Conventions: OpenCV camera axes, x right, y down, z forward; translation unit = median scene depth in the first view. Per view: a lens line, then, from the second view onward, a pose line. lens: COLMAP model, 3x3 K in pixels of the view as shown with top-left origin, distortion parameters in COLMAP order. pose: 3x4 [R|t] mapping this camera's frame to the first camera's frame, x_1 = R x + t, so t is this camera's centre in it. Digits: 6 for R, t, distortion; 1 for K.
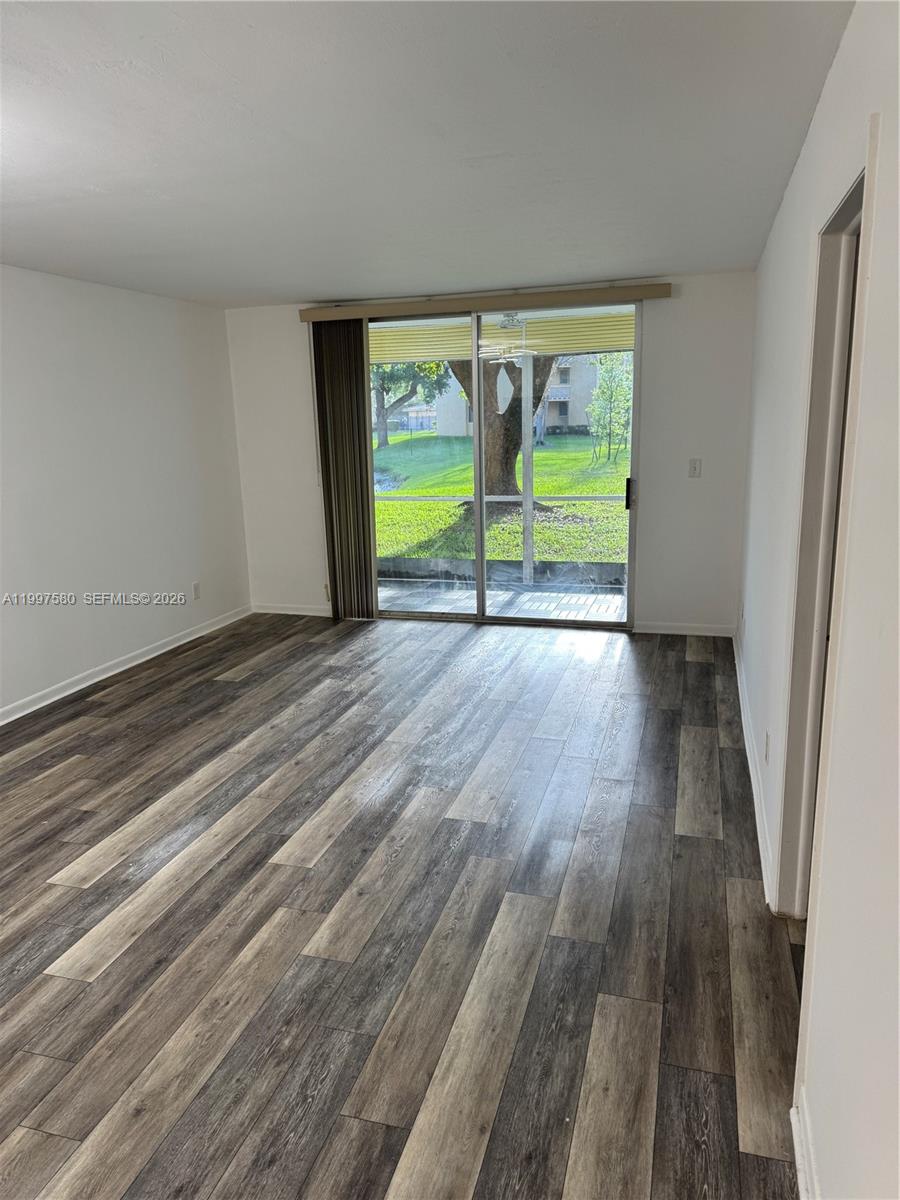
lens RADIAL K [[832.4, 0, 450.4], [0, 832.4, 605.5], [0, 0, 1]] dist [-0.039247, -0.000772]
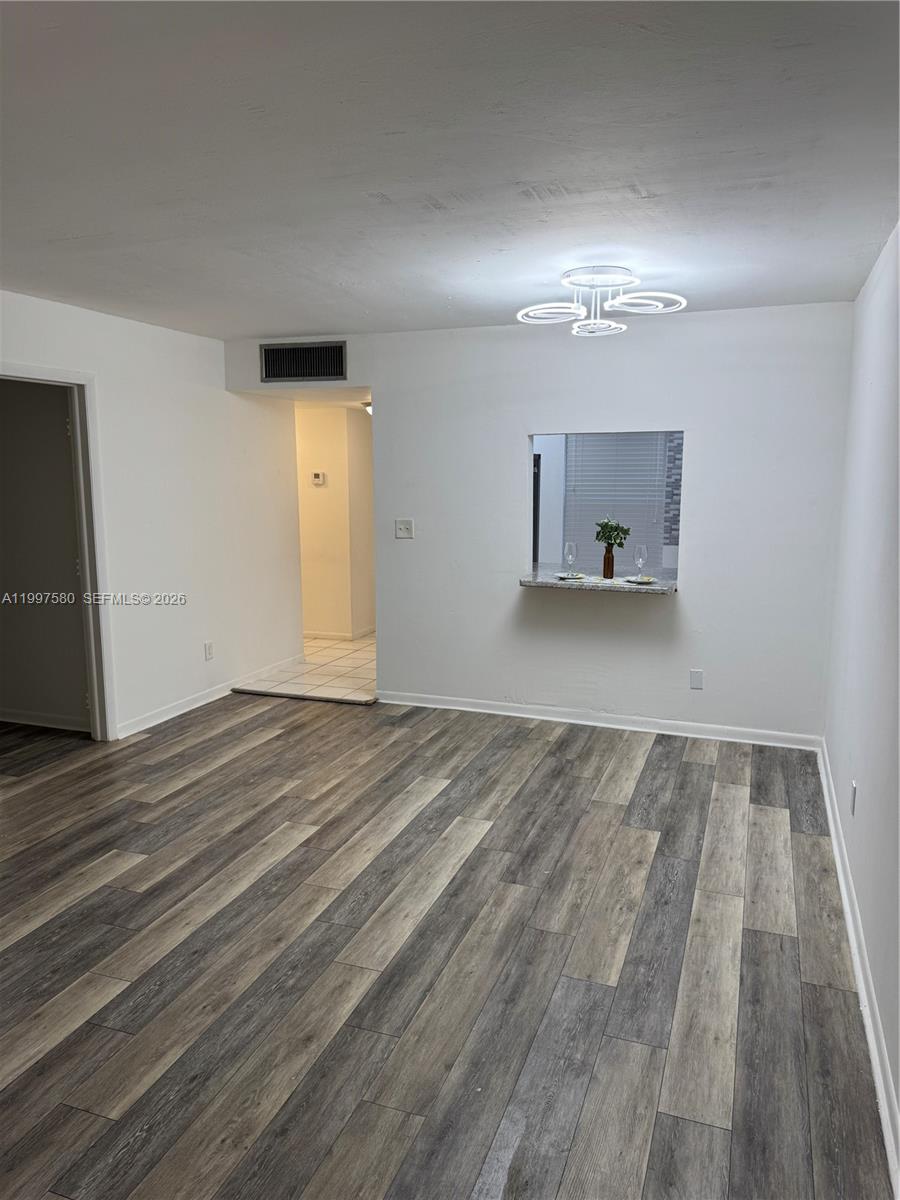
lens RADIAL K [[832.4, 0, 447.1], [0, 832.4, 599.7], [0, 0, 1]] dist [-0.039247, -0.000772]
pose [[-0.997303, -0.003036, 0.073327, -0.488774], [0.024854, 0.926132, 0.376381, -0.448868], [-0.069053, 0.377188, -0.923559, 1.966443]]
